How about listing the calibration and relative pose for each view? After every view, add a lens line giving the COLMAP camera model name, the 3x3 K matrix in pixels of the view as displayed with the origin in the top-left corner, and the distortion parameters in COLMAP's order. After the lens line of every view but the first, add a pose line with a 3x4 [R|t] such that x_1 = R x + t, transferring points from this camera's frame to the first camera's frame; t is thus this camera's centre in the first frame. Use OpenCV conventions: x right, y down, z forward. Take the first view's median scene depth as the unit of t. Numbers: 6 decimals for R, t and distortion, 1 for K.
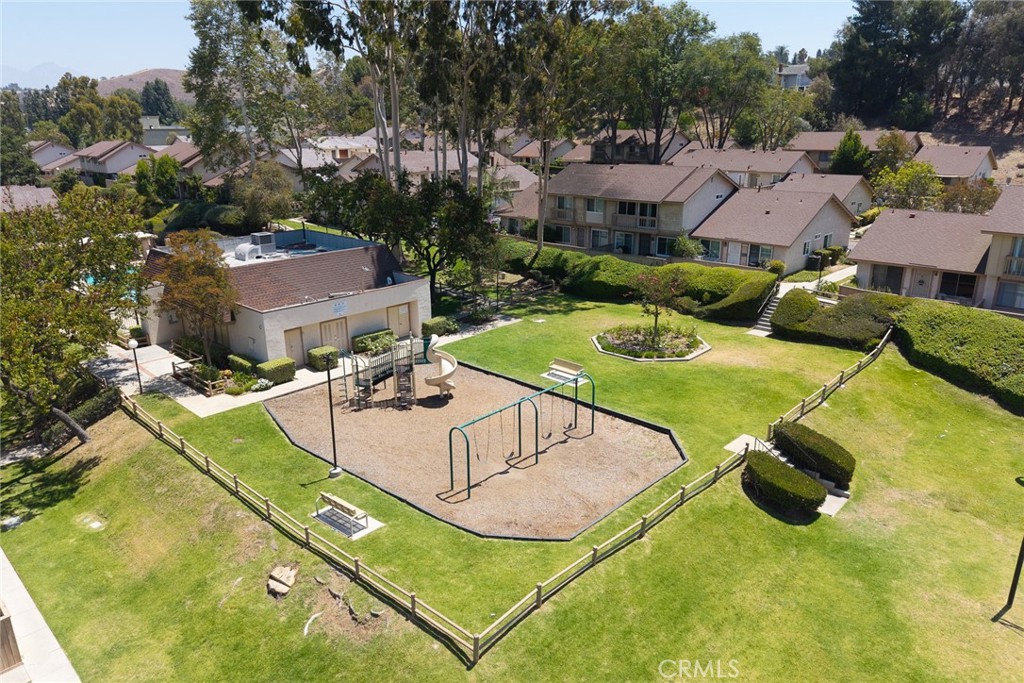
lens RADIAL K [[676.0, 0, 512.0], [0, 676.0, 341.5], [0, 0, 1]] dist [-0.001098, -0.000910]
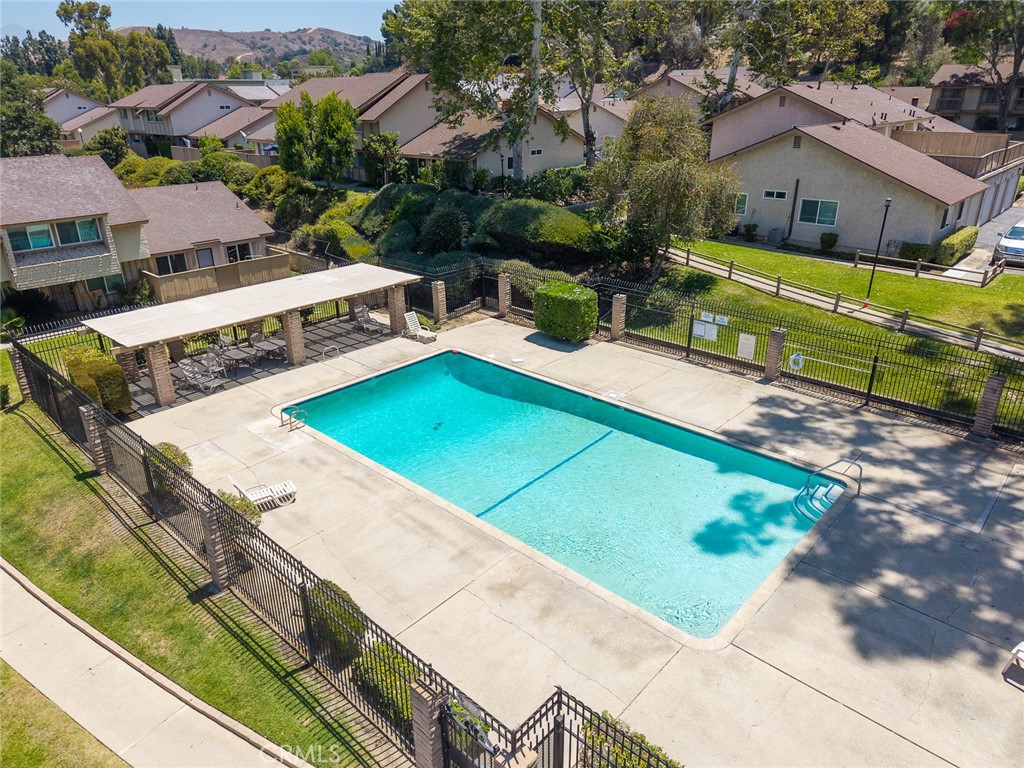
lens RADIAL K [[681.9, 0, 512.0], [0, 681.9, 384.0], [0, 0, 1]] dist [0.001997, 0.000312]
pose [[0.999969, -0.005128, 0.005967, -0.594402], [0.004535, 0.995435, 0.095338, -0.164307], [-0.006428, -0.095308, 0.995427, 0.718603]]
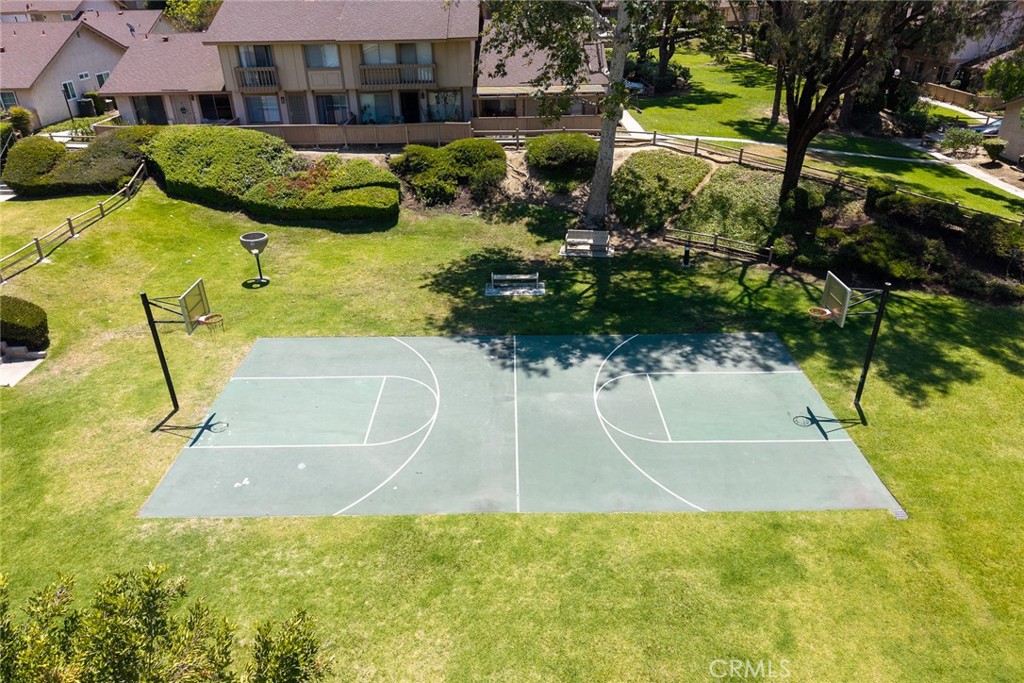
lens RADIAL K [[676.0, 0, 512.0], [0, 676.0, 341.5], [0, 0, 1]] dist [-0.001098, -0.000910]
pose [[0.731601, -0.326026, 0.598721, 0.299211], [0.217553, 0.943967, 0.248189, 0.090051], [-0.646089, -0.051322, 0.761535, -0.027928]]
